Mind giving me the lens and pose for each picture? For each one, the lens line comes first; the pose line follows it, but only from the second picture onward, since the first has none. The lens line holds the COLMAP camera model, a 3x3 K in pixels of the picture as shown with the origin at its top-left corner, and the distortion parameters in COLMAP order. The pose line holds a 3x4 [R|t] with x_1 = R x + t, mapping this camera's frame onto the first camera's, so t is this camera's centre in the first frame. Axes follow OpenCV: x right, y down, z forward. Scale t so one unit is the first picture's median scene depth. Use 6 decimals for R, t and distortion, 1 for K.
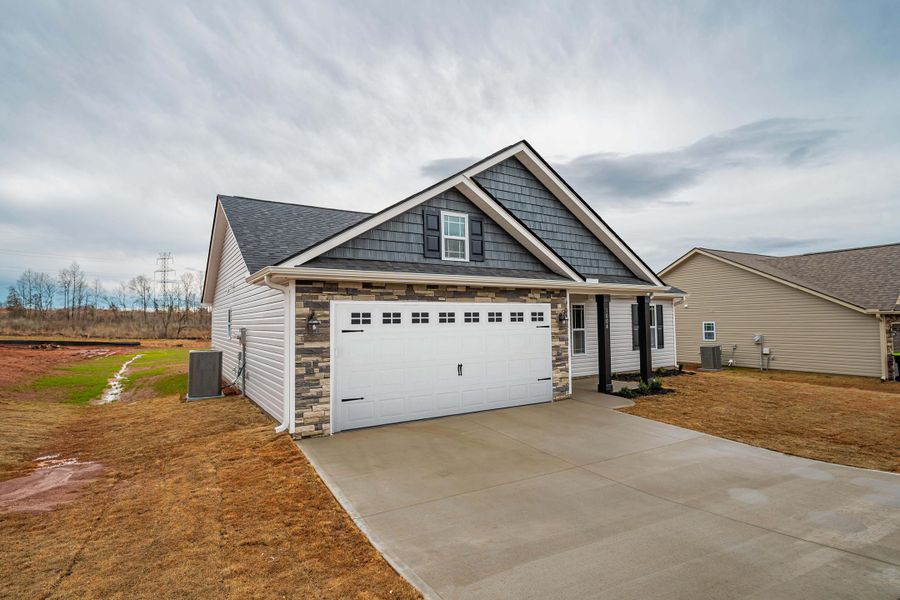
lens RADIAL K [[461.6, 0, 455.7], [0, 461.6, 303.9], [0, 0, 1]] dist [-0.005064, 0.000210]
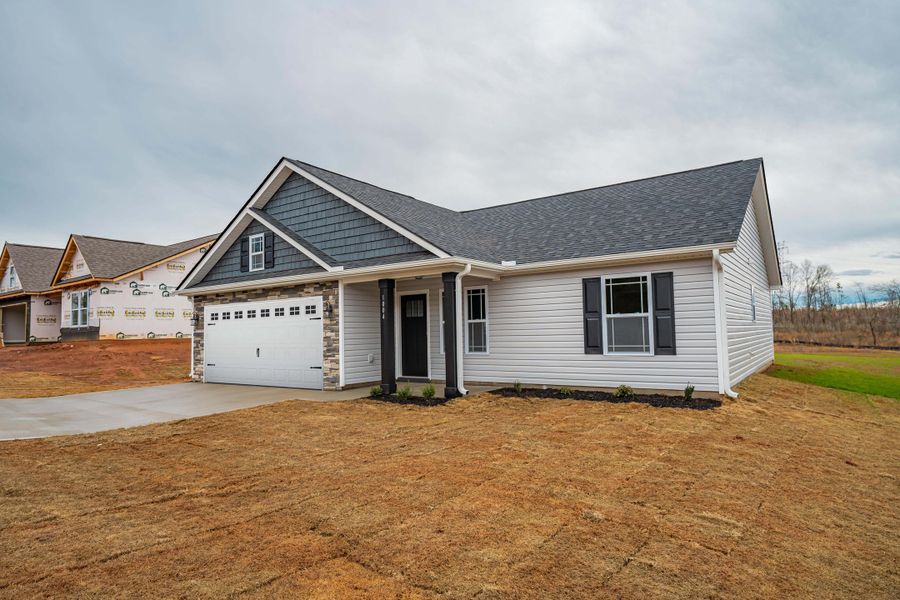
lens RADIAL K [[527.7, 0, 449.5], [0, 527.7, 314.9], [0, 0, 1]] dist [0.000540, 0.000098]
pose [[0.363514, -0.025507, -0.931239, 1.561291], [0.052005, 0.998622, -0.007052, 0.071784], [0.930136, -0.045865, 0.364340, 0.919792]]
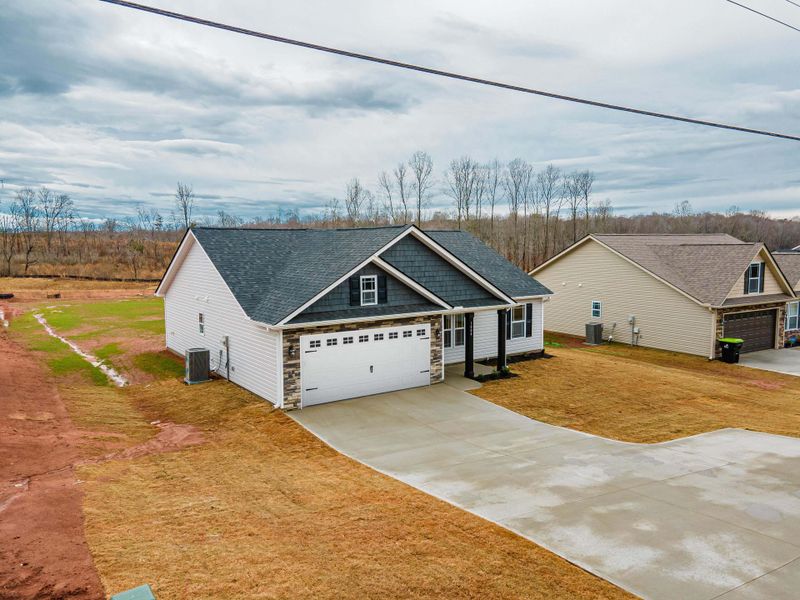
lens RADIAL K [[604.8, 0, 400.0], [0, 604.8, 300.0], [0, 0, 1]] dist [0.063579, -0.004563]
pose [[0.999073, 0.005026, 0.042747, 0.016960], [-0.010708, 0.990959, 0.133738, -0.387831], [-0.041688, -0.134072, 0.990094, -1.112275]]
